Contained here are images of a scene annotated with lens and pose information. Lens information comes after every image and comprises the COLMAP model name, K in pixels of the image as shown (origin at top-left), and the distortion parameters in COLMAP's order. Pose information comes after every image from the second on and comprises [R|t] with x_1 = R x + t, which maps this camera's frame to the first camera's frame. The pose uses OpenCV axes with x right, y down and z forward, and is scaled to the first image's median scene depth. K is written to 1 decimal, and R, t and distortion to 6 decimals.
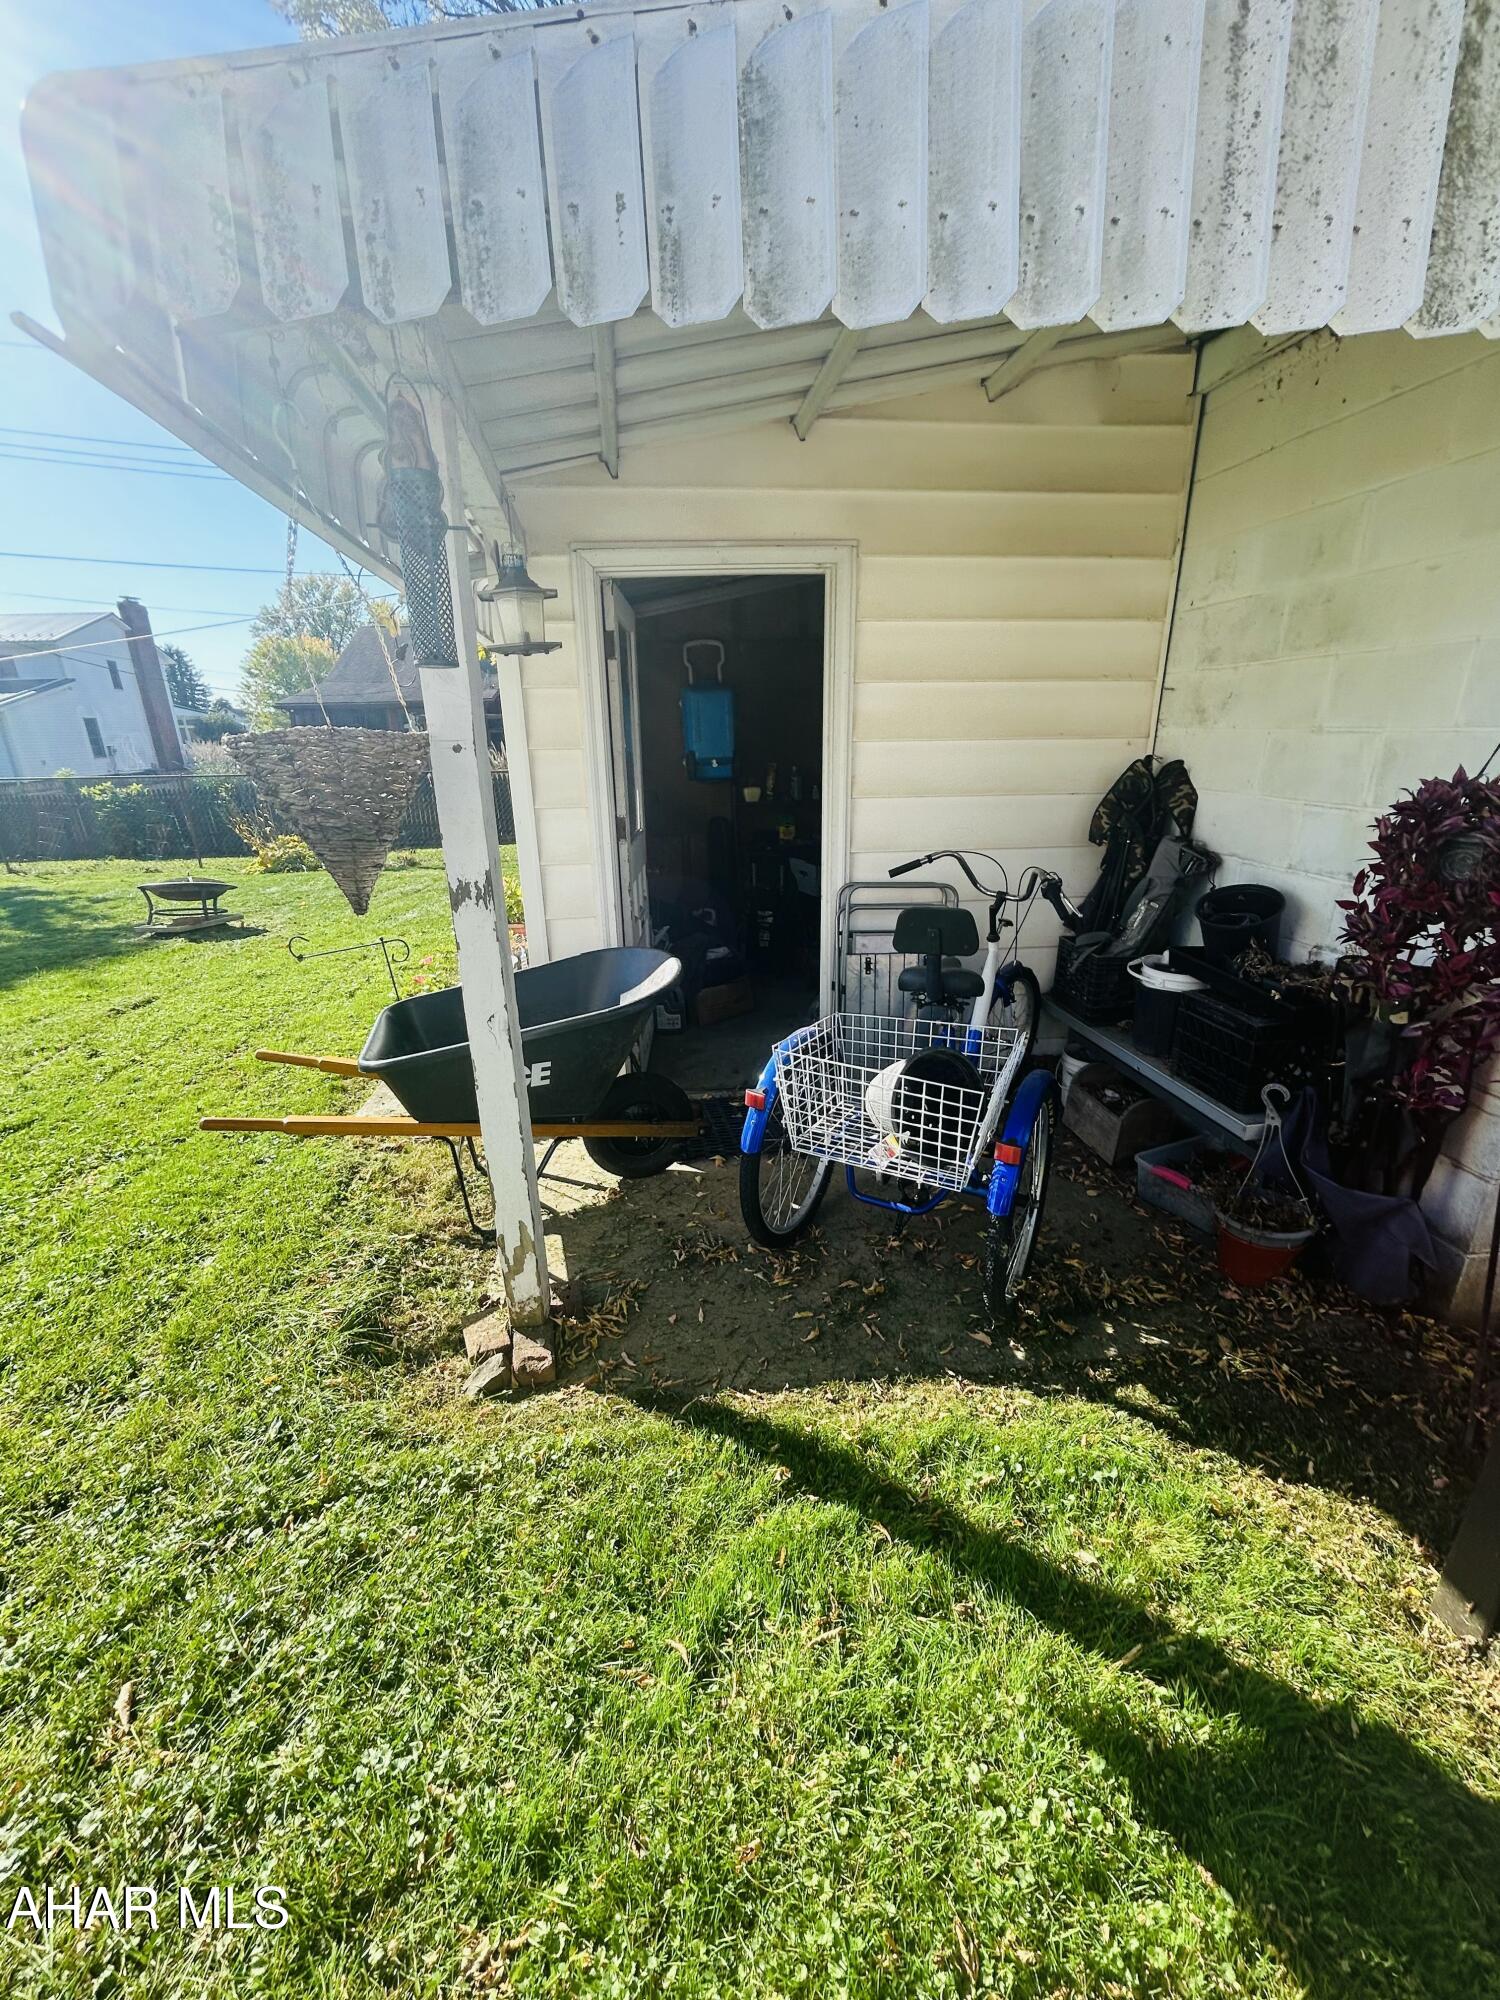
lens RADIAL K [[814.8, 0, 750.0], [0, 814.8, 1000.0], [0, 0, 1]] dist [-0.001924, 0.005059]
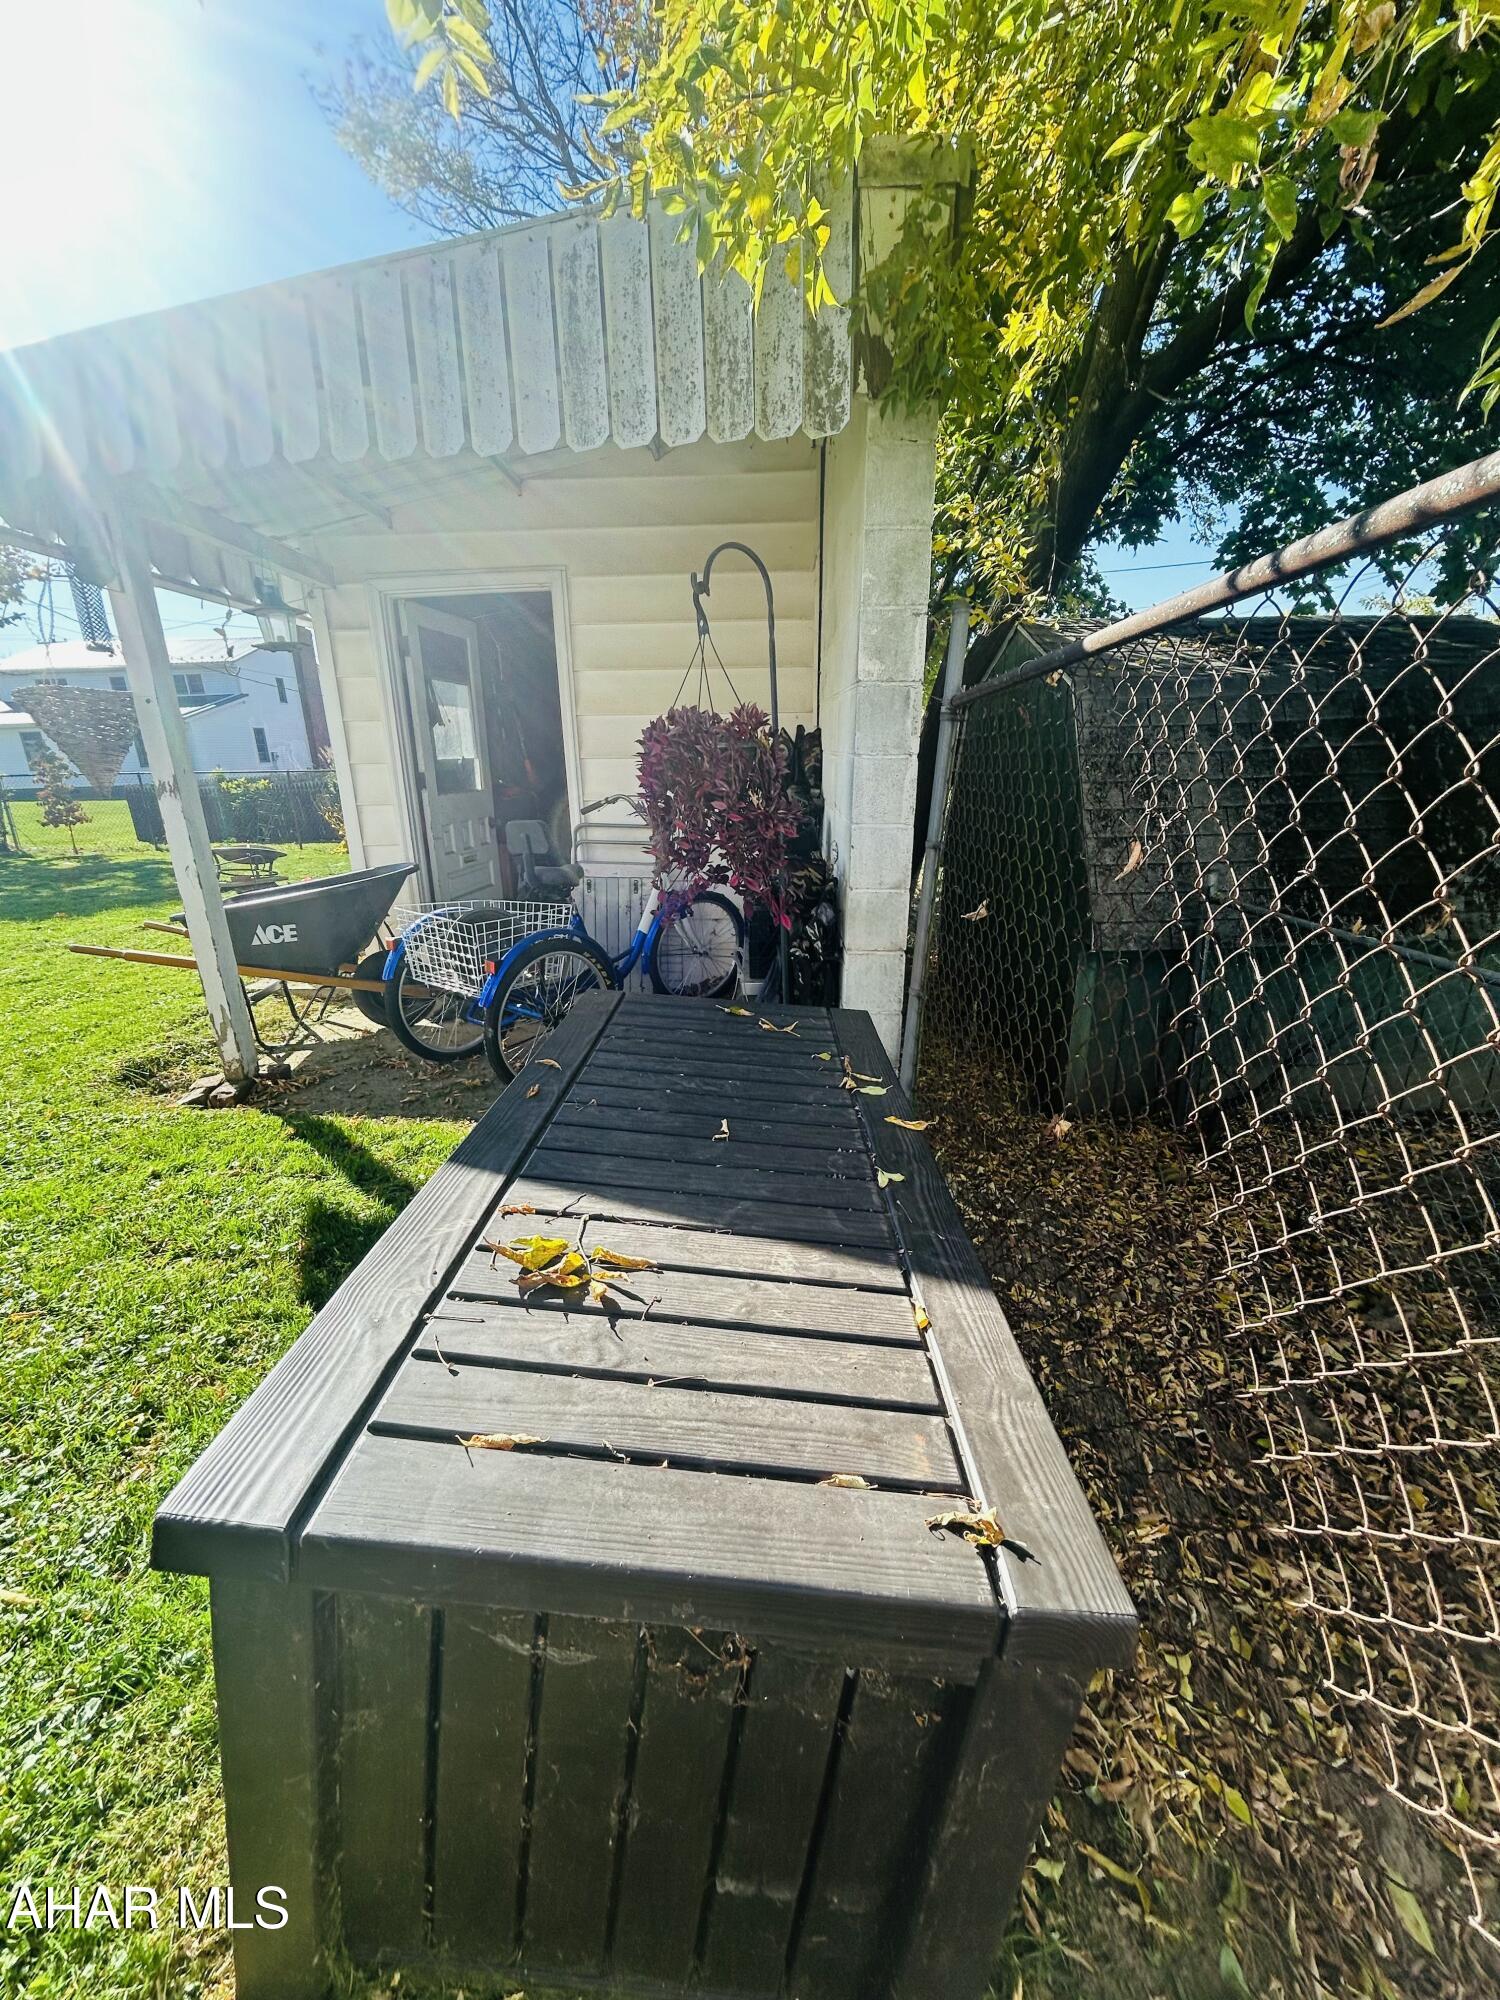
lens RADIAL K [[814.8, 0, 750.0], [0, 814.8, 1000.0], [0, 0, 1]] dist [-0.001924, 0.005059]
pose [[0.987877, 0.046754, -0.148028, 0.685669], [-0.048757, 0.998761, -0.009929, 0.160656], [0.147380, 0.017026, 0.988933, -0.292740]]
